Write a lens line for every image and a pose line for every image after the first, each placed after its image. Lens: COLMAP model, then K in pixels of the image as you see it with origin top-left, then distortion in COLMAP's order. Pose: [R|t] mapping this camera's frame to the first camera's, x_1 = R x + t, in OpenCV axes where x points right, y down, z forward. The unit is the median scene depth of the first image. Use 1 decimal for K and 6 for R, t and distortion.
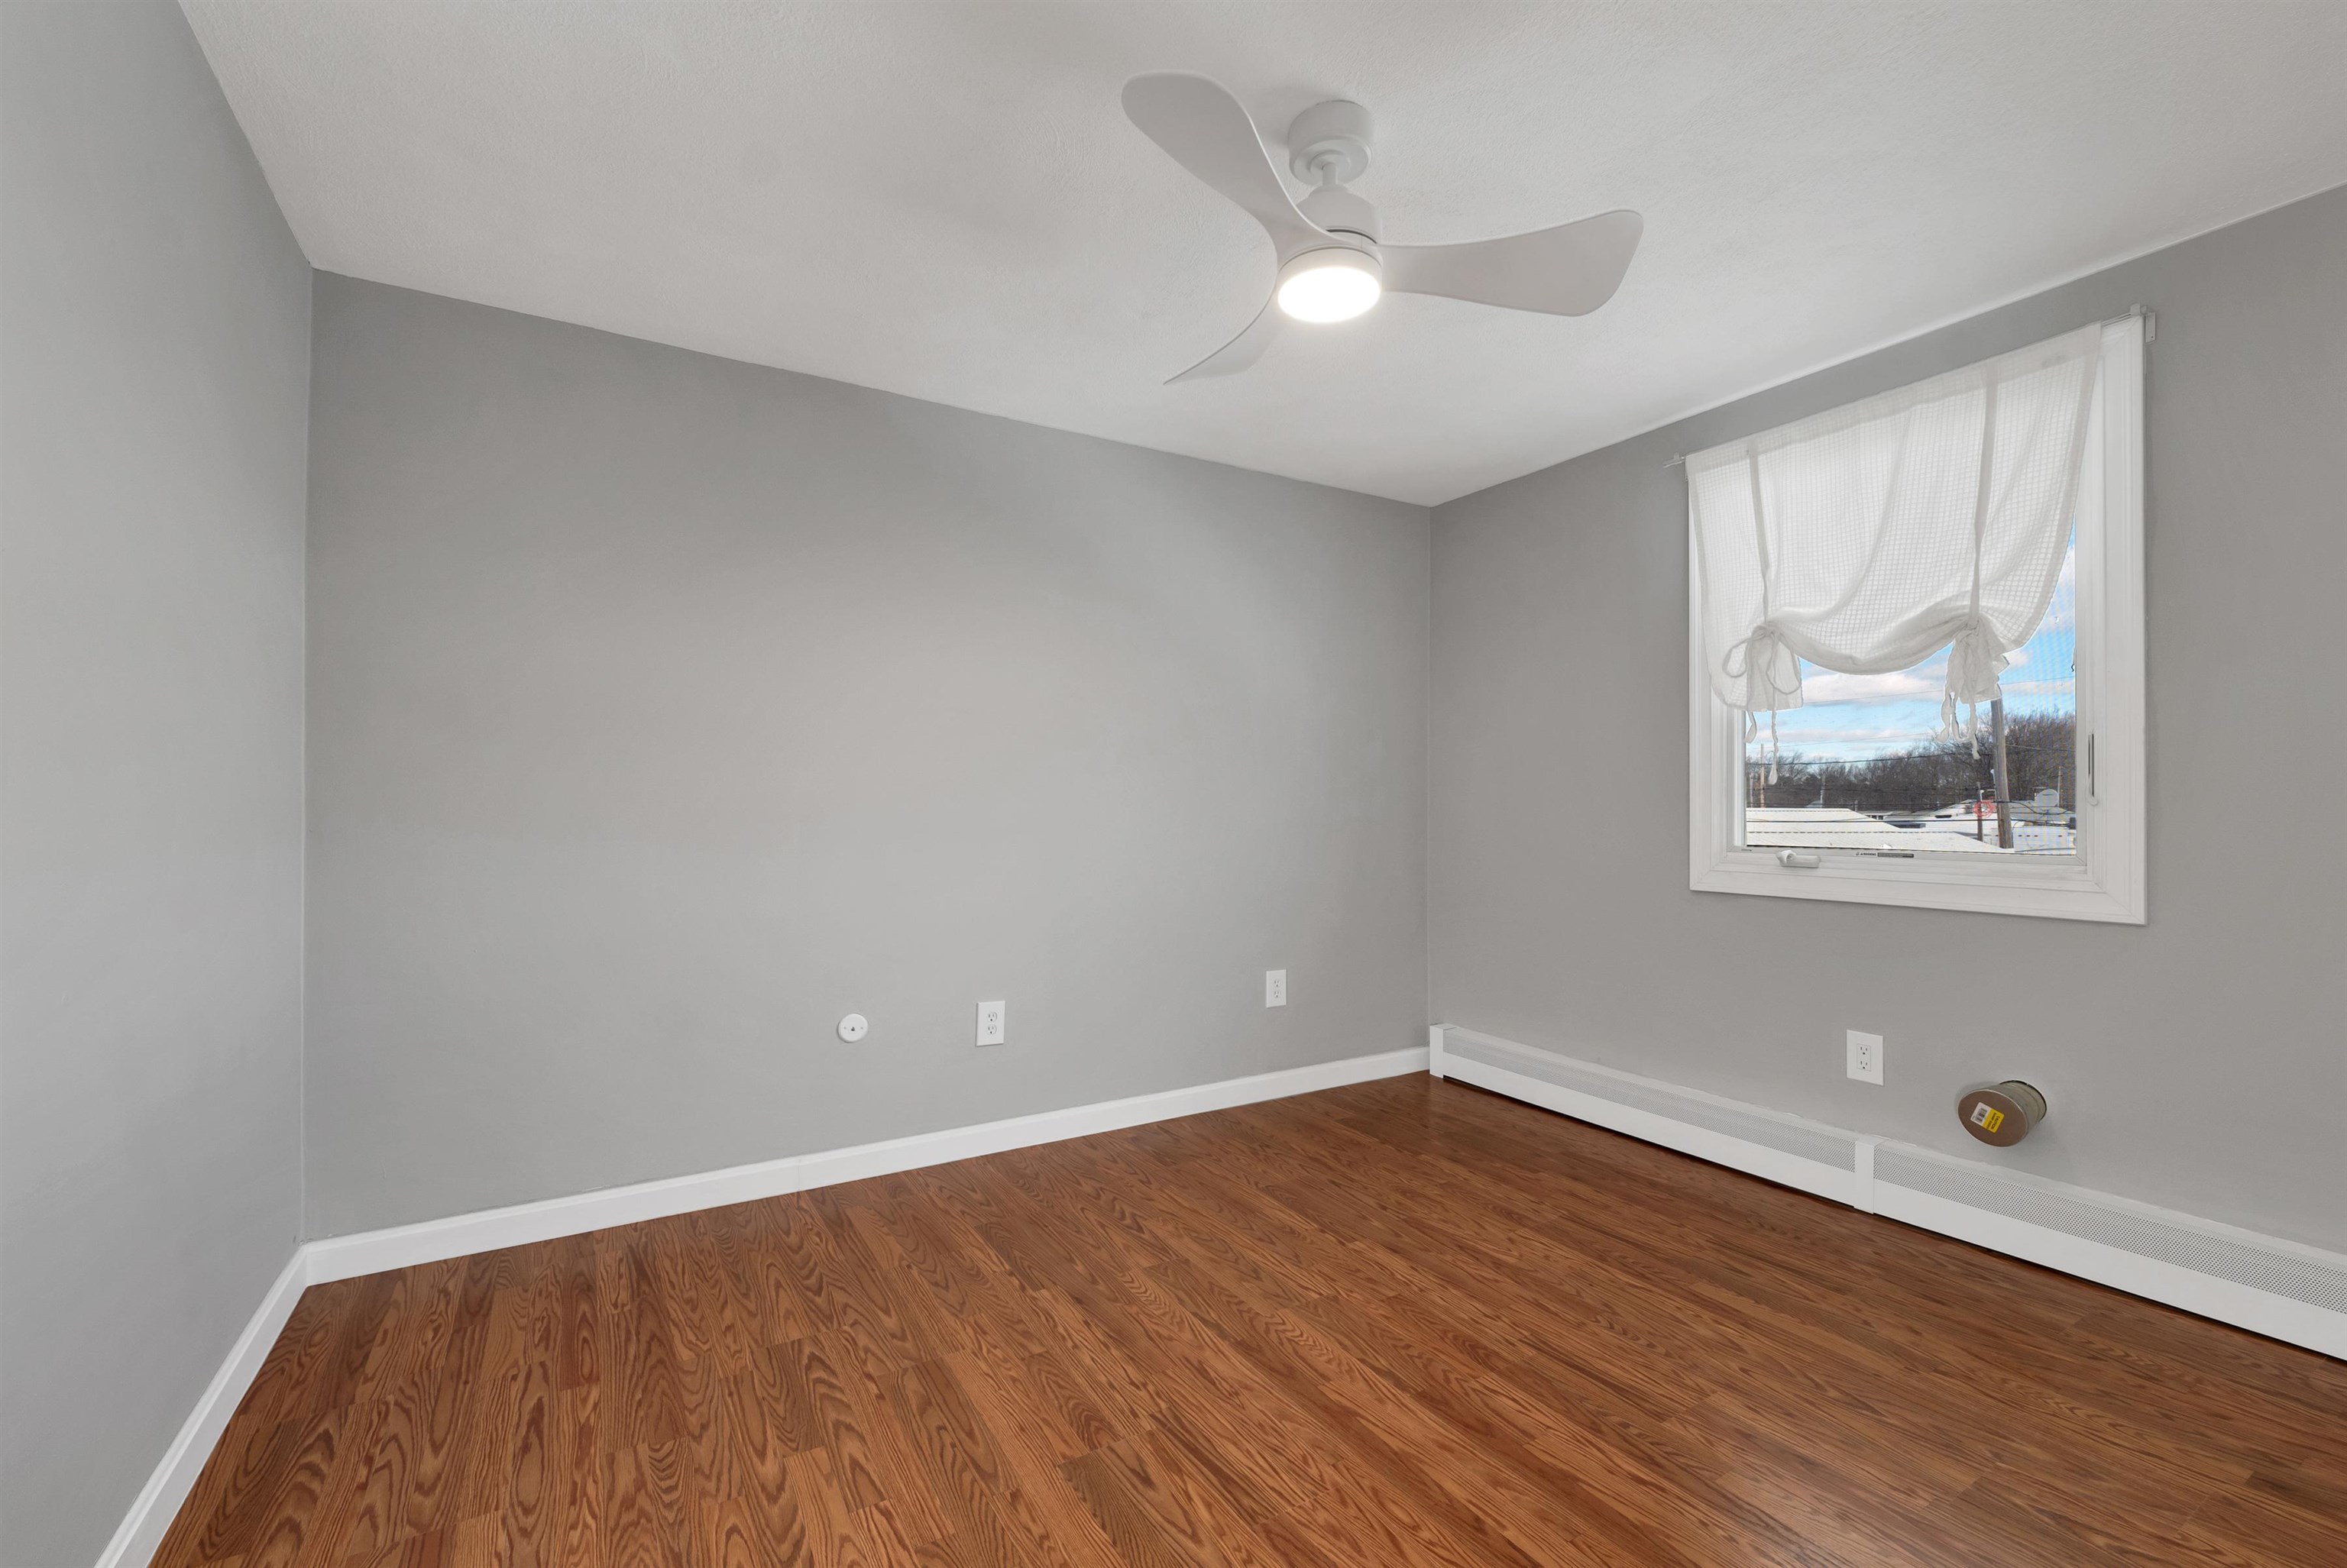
lens RADIAL K [[992.0, 0, 1169.6], [0, 992.0, 805.1], [0, 0, 1]] dist [-0.000131, 0.000059]
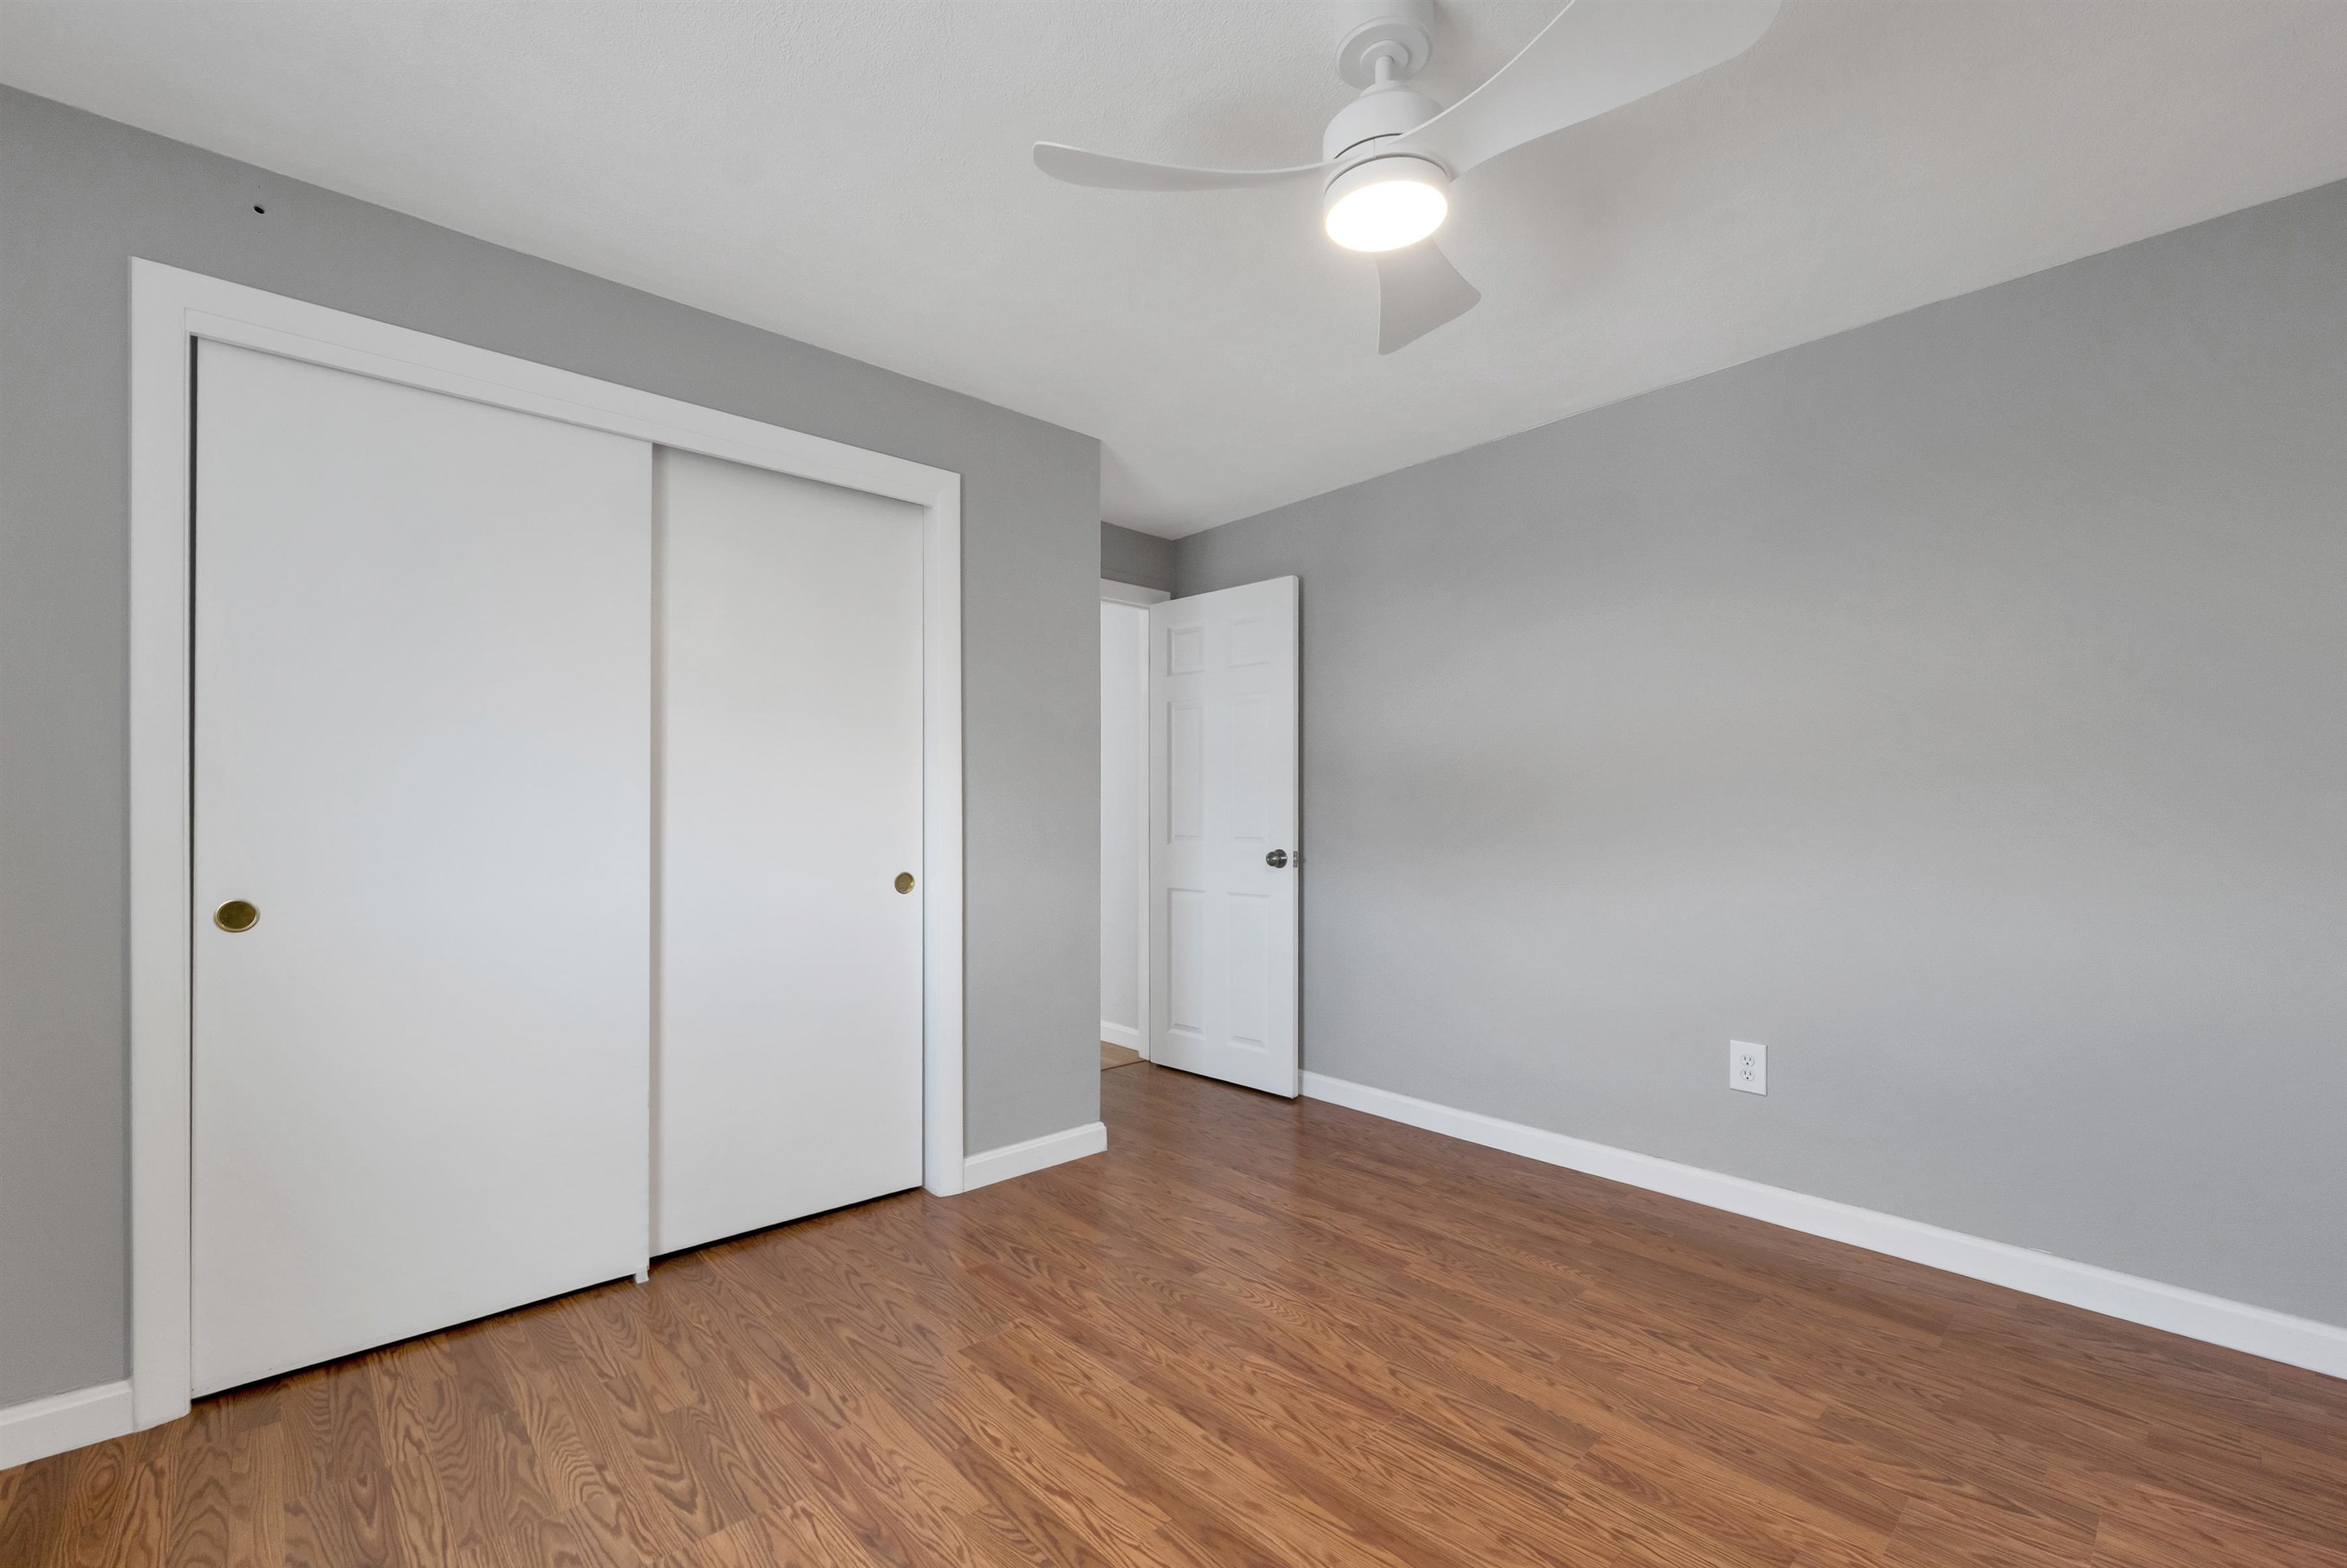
lens RADIAL K [[992.0, 0, 1169.6], [0, 992.0, 805.1], [0, 0, 1]] dist [-0.000131, 0.000059]
pose [[-0.979453, -0.001069, -0.201670, 0.500428], [-0.000172, 0.999990, -0.004465, -0.005975], [0.201673, -0.004339, -0.979443, 1.748693]]
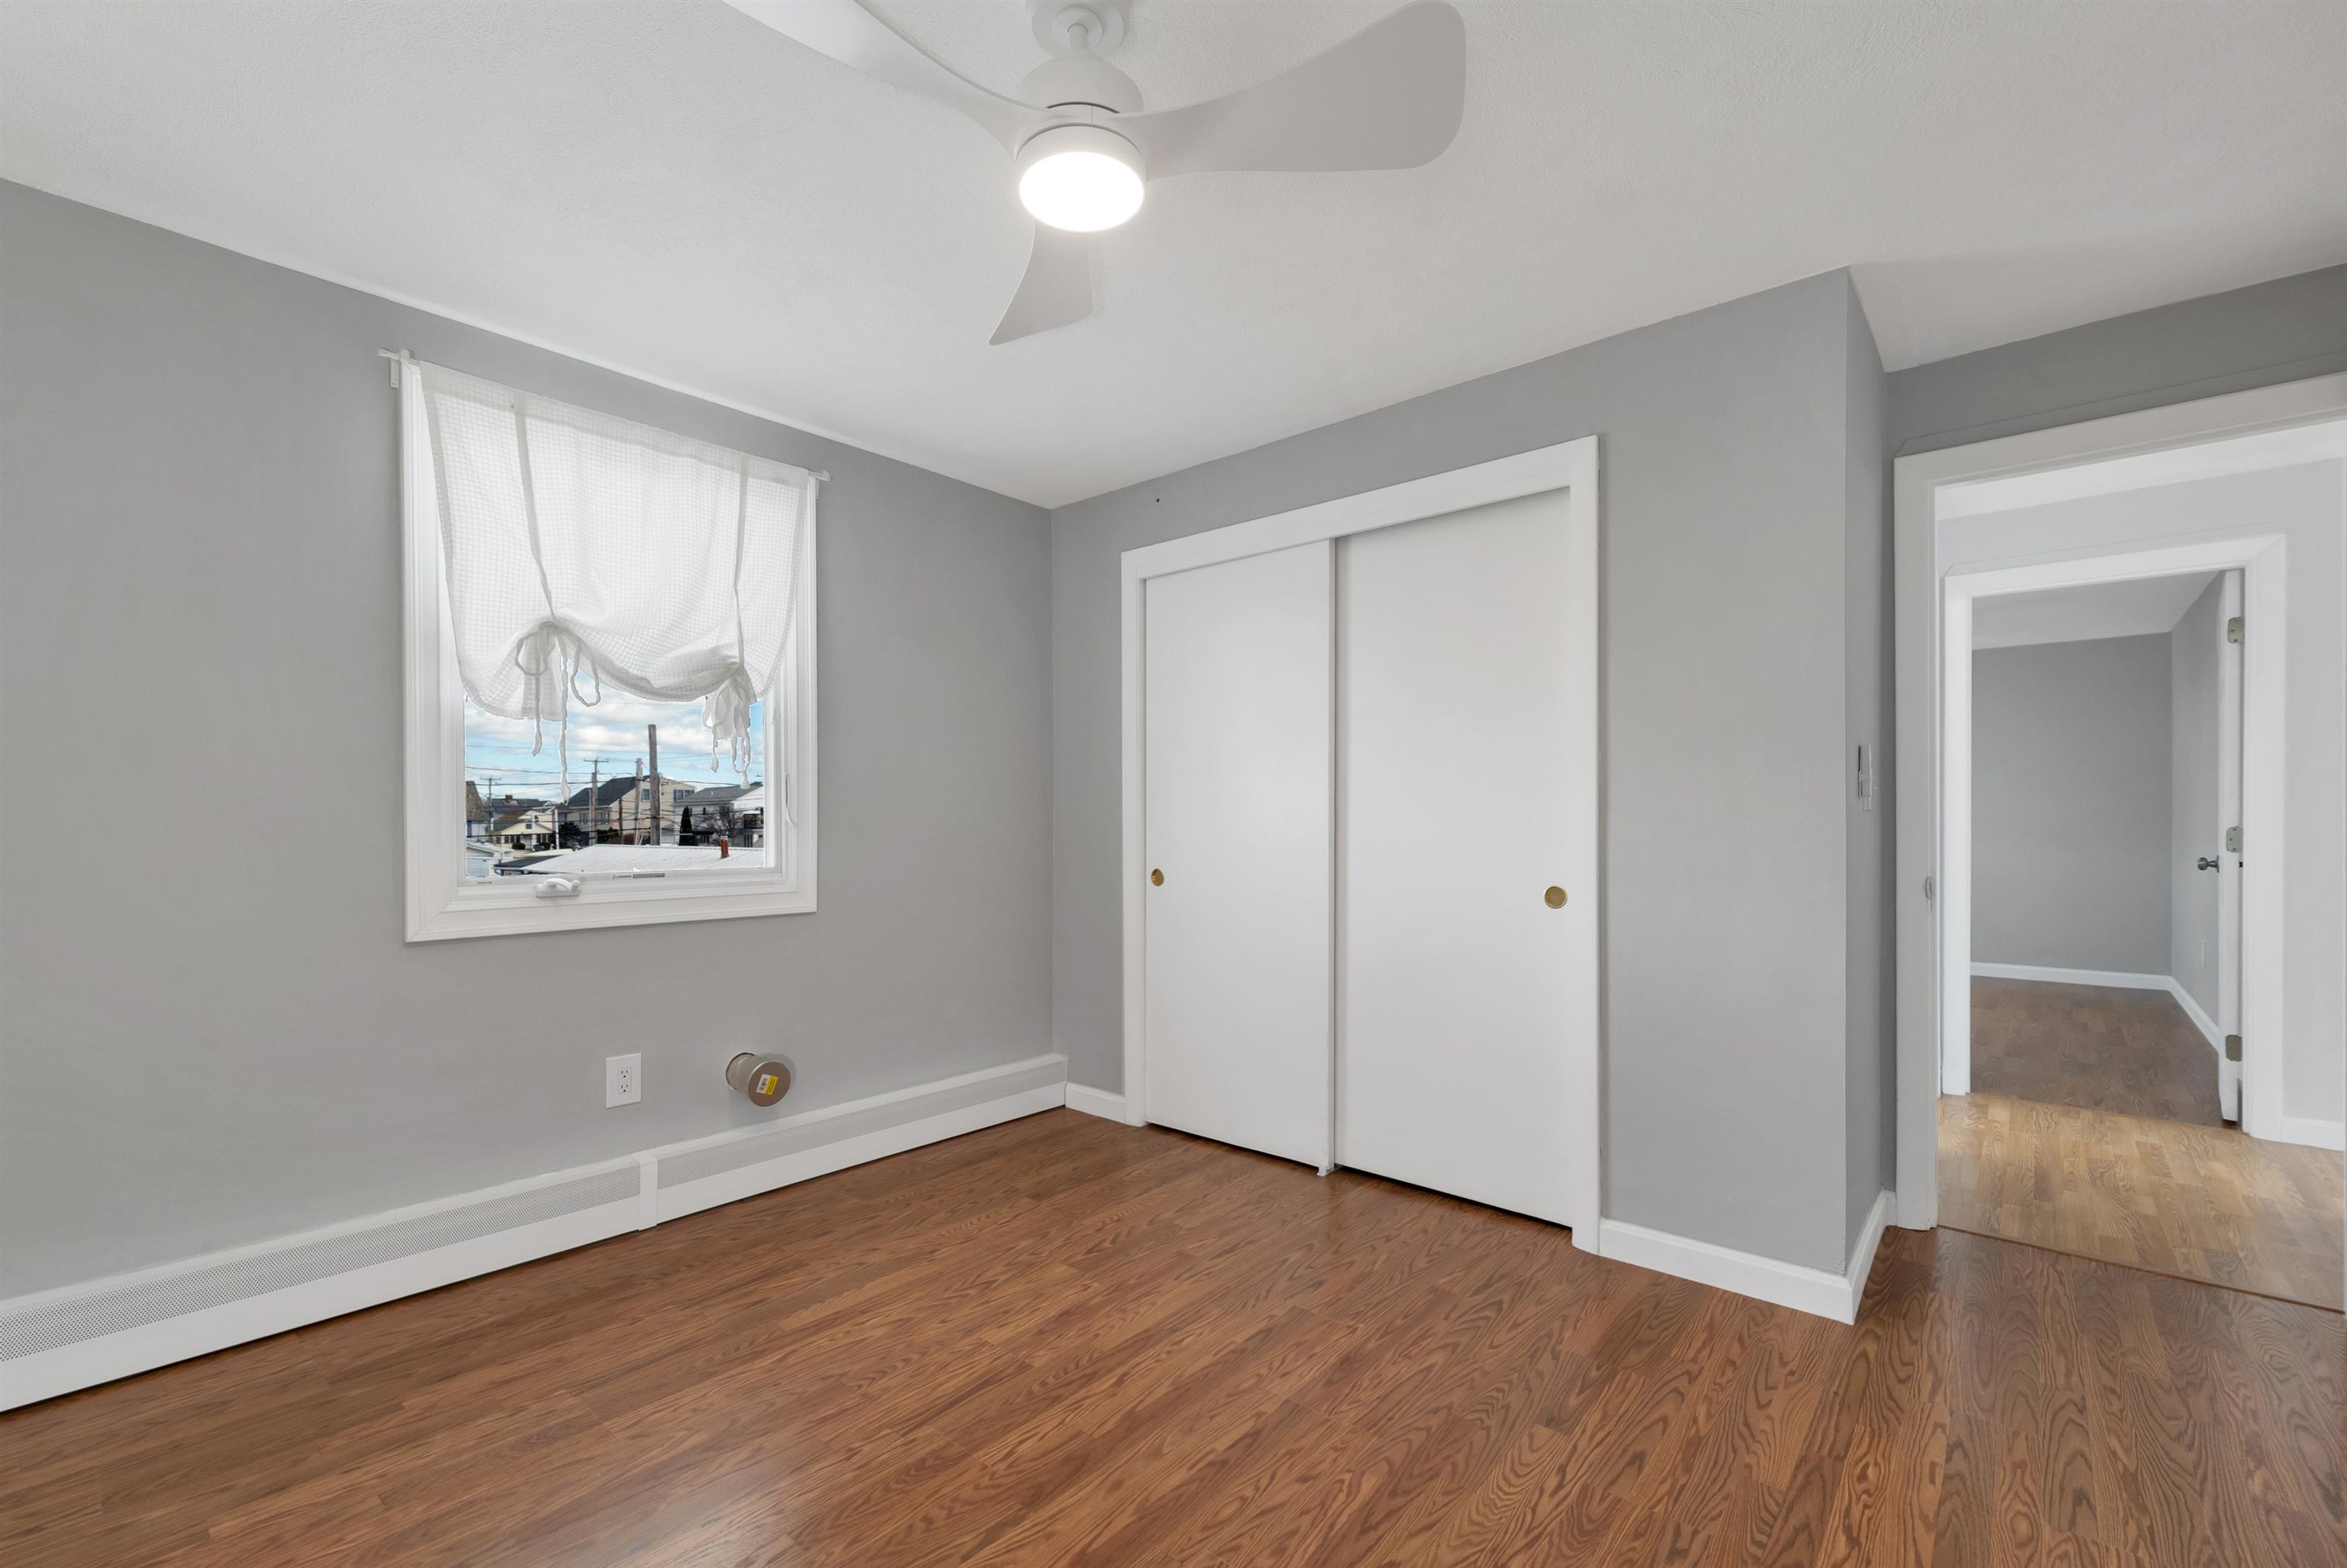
lens RADIAL K [[1001.9, 0, 1161.7], [0, 1001.9, 837.6], [0, 0, 1]] dist [-0.000607, -0.000218]
pose [[-0.308830, -0.013839, 0.951017, -0.614633], [0.002743, 0.999877, 0.015440, -0.006247], [-0.951113, 0.007377, -0.308754, 1.158835]]
